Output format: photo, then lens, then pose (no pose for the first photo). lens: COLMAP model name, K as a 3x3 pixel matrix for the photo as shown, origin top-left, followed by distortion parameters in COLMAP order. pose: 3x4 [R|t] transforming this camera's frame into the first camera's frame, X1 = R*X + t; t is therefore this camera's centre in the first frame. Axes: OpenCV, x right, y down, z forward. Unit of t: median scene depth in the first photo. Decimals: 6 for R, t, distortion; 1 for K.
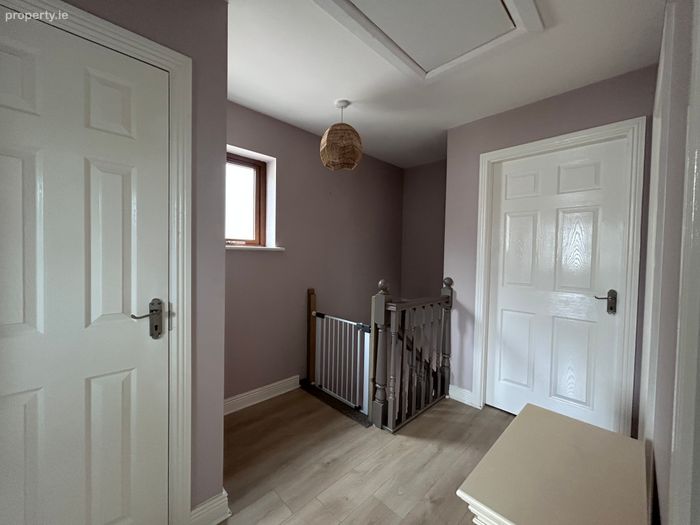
lens RADIAL K [[281.3, 0, 350.4], [0, 281.3, 262.0], [0, 0, 1]] dist [-0.001971, 0.000237]
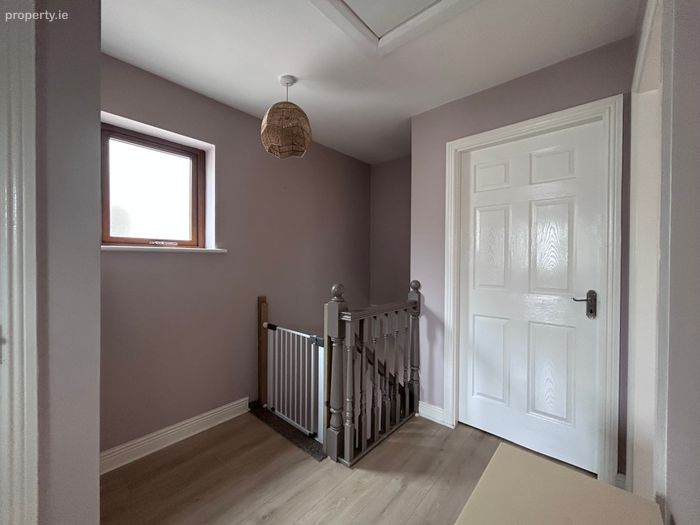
lens RADIAL K [[281.3, 0, 349.5], [0, 281.3, 262.7], [0, 0, 1]] dist [-0.001971, 0.000237]
pose [[0.997662, -0.014656, 0.066746, 0.095539], [0.015832, 0.999728, -0.017130, 0.012348], [-0.066476, 0.018147, 0.997623, 0.141786]]
